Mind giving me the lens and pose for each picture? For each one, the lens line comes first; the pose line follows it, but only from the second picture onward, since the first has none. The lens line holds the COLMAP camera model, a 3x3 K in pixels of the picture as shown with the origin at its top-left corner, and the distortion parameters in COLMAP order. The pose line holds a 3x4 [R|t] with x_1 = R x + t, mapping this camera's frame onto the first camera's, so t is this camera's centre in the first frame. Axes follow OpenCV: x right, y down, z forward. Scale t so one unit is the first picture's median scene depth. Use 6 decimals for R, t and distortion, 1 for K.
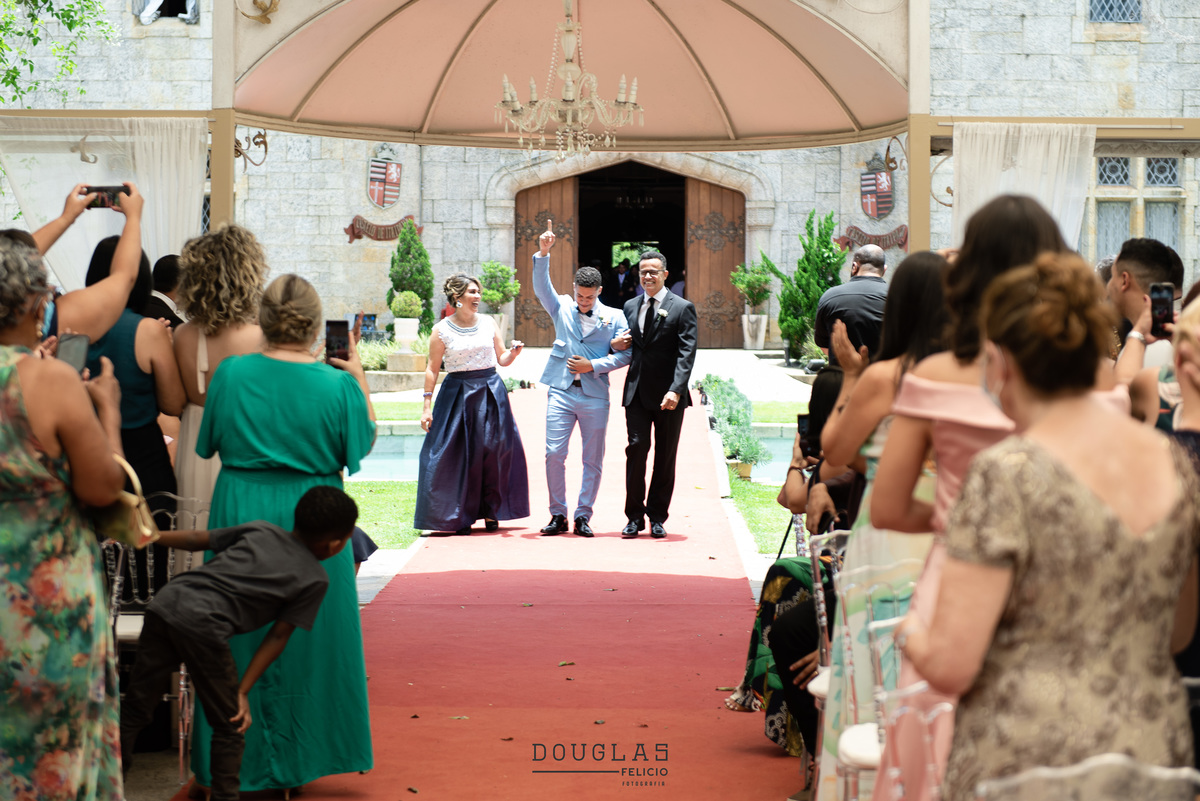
lens RADIAL K [[2346.6, 0, 603.9], [0, 2346.6, 400.6], [0, 0, 1]] dist [-0.036398, 0.017017]
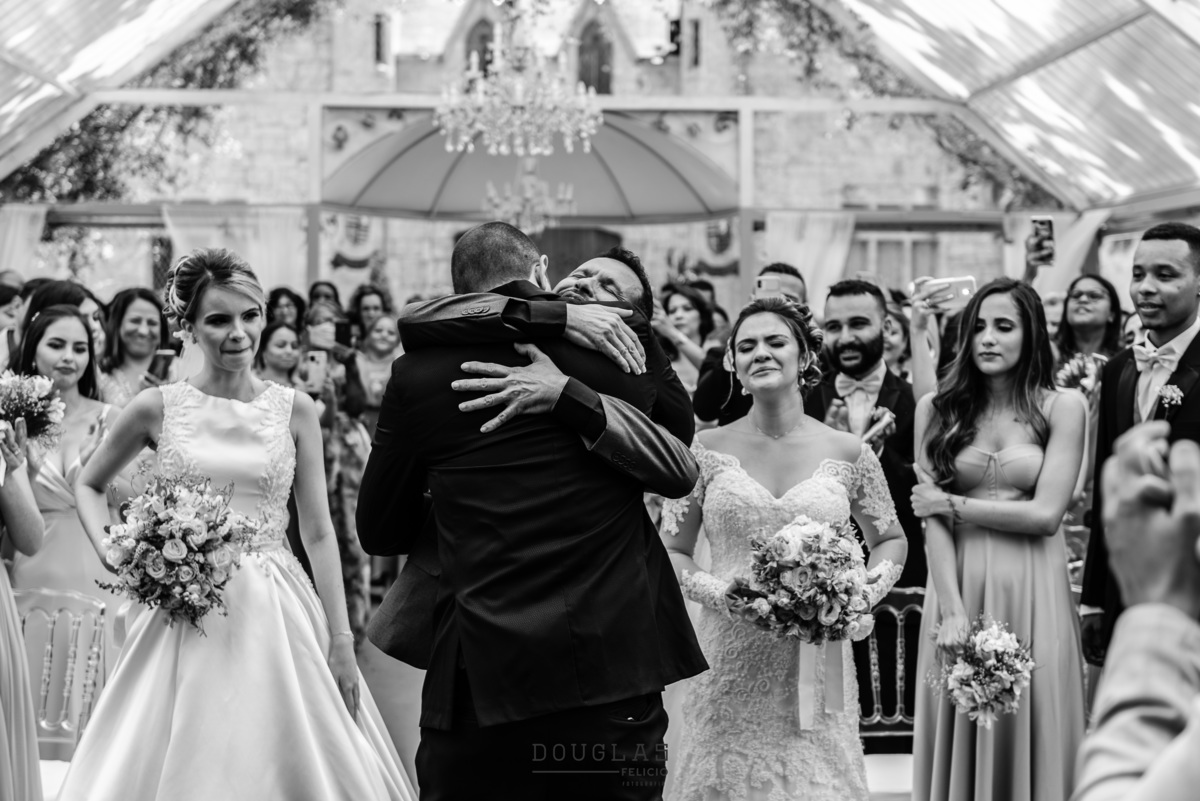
lens RADIAL K [[1711.9, 0, 599.8], [0, 1711.9, 429.1], [0, 0, 1]] dist [0.022380, 0.022053]
pose [[0.998894, -0.003073, 0.046922, -0.000338], [0.001918, 0.999694, 0.024646, 0.000028], [-0.046983, -0.024529, 0.998594, -0.002771]]
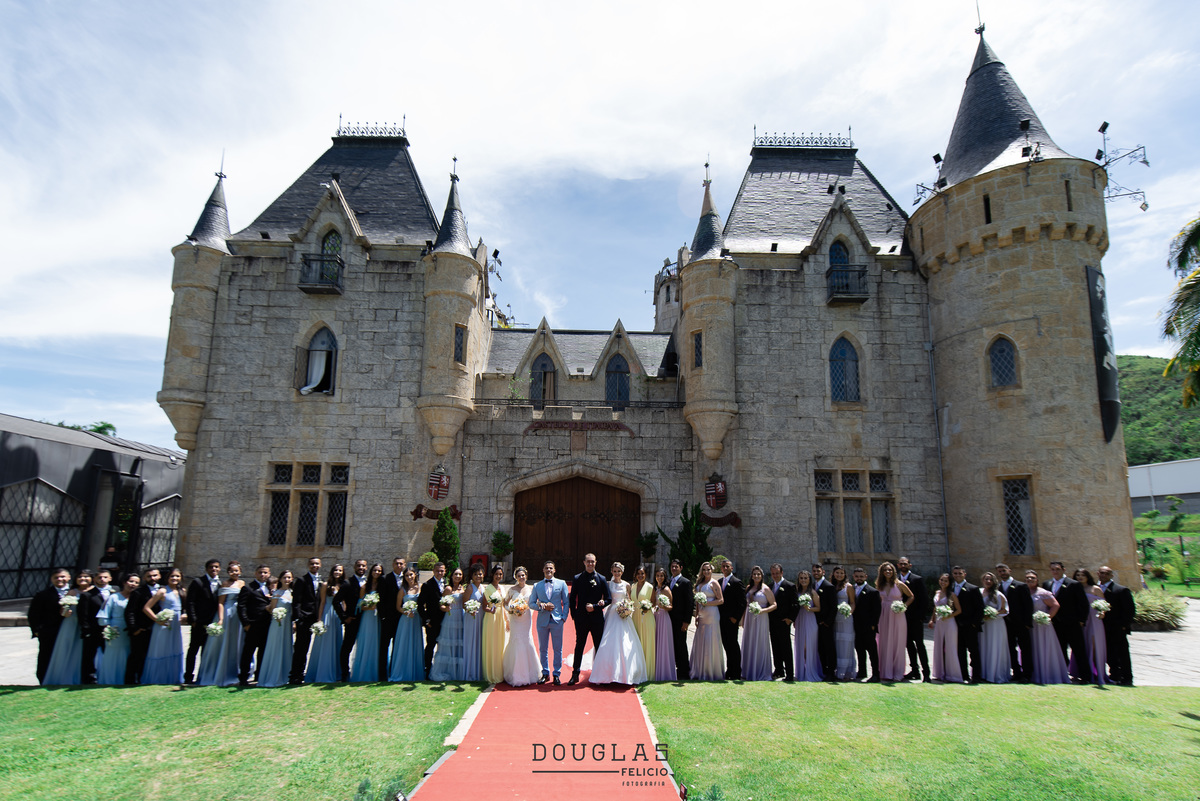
lens RADIAL K [[561.7, 0, 596.6], [0, 561.7, 457.1], [0, 0, 1]] dist [0.020070, -0.000302]
pose [[0.998868, 0.011932, 0.046051, 0.005406], [-0.003454, 0.983669, -0.179955, -0.038956], [-0.047446, 0.179592, 0.982596, 0.578199]]
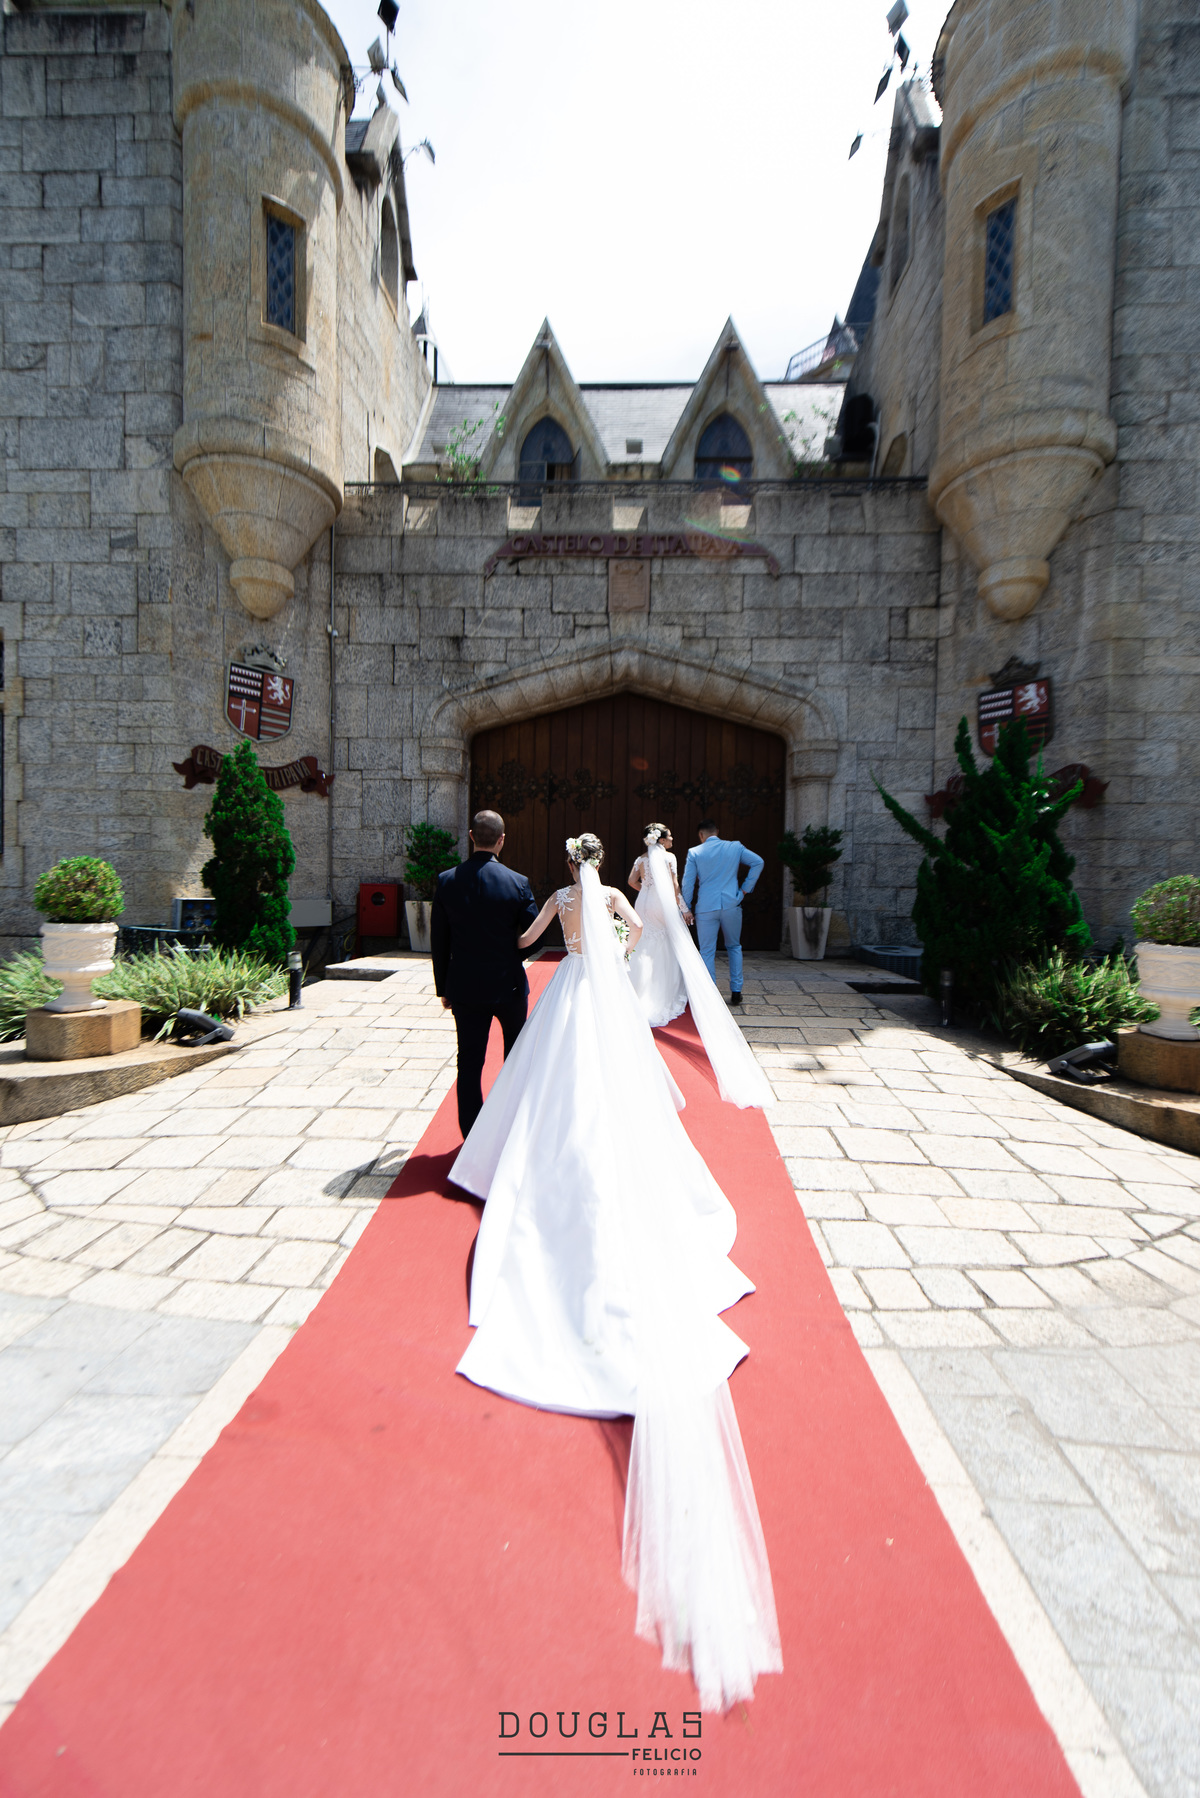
lens RADIAL K [[694.8, 0, 604.8], [0, 694.8, 897.8], [0, 0, 1]] dist [0.023794, -0.005463]
pose [[0.999738, 0.012491, -0.019202, 0.009451], [-0.012865, 0.999727, -0.019504, -0.034858], [0.018953, 0.019746, 0.999625, 0.808823]]
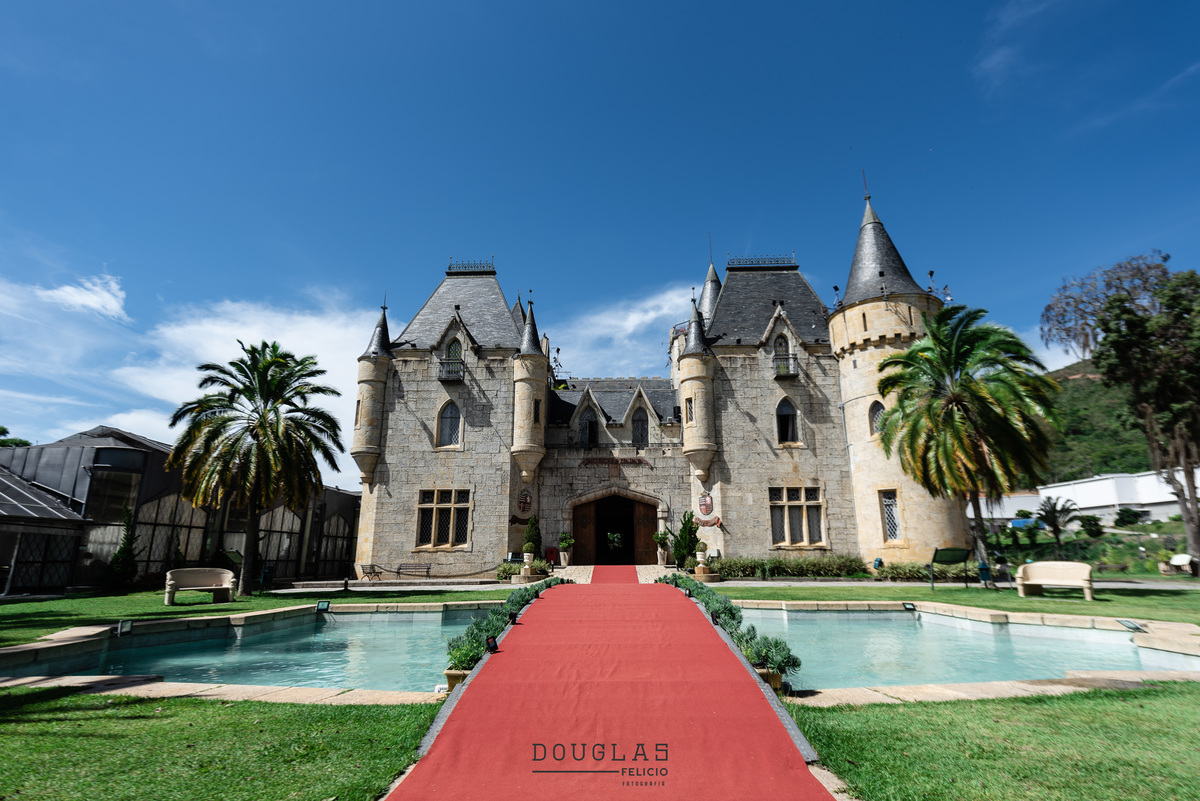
lens RADIAL K [[597.1, 0, 605.5], [0, 597.1, 407.6], [0, 0, 1]] dist [0.018491, -0.000973]
pose [[0.999904, -0.010348, 0.009213, -0.005111], [0.012504, 0.960385, -0.278394, -0.005272], [-0.005968, 0.278483, 0.960423, 0.303814]]
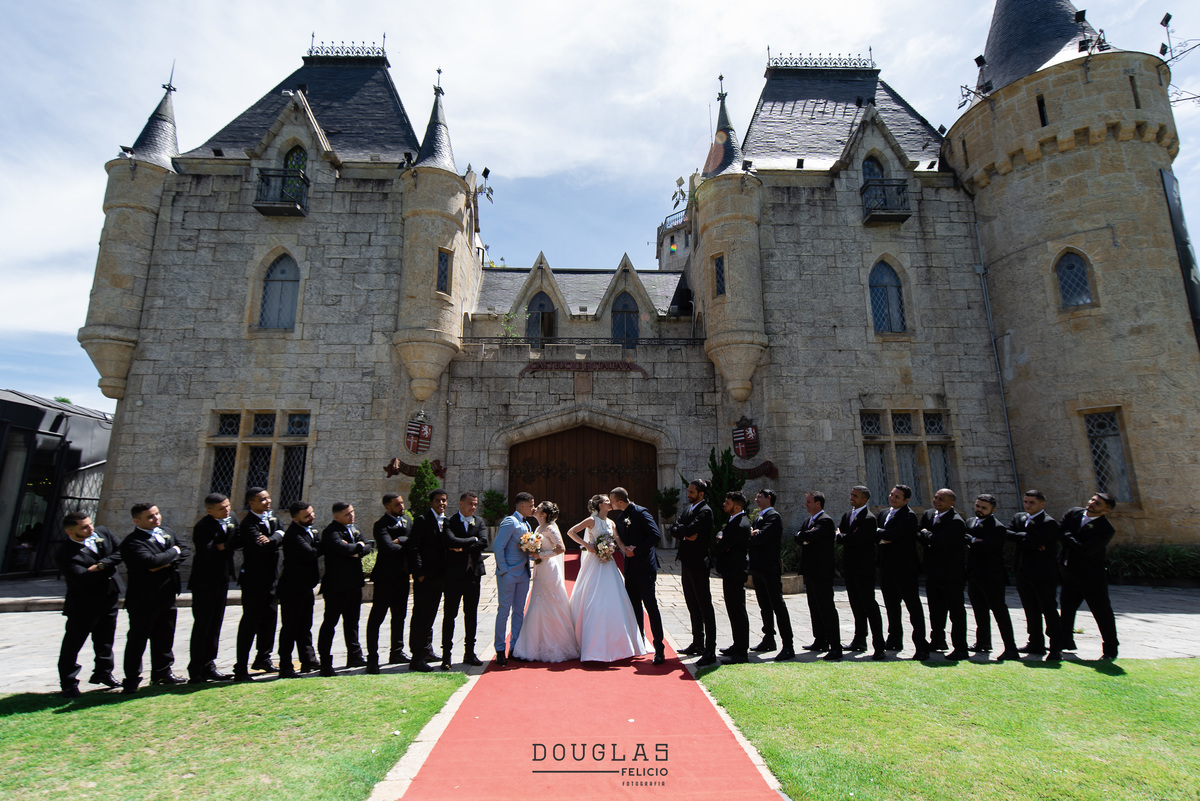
lens RADIAL K [[569.2, 0, 607.4], [0, 569.2, 401.0], [0, 0, 1]] dist [0.017786, -0.000833]
pose [[0.997554, -0.000760, 0.069897, 0.000632], [0.017632, 0.970344, -0.241085, -0.026195], [-0.067641, 0.241728, 0.967984, 0.640692]]
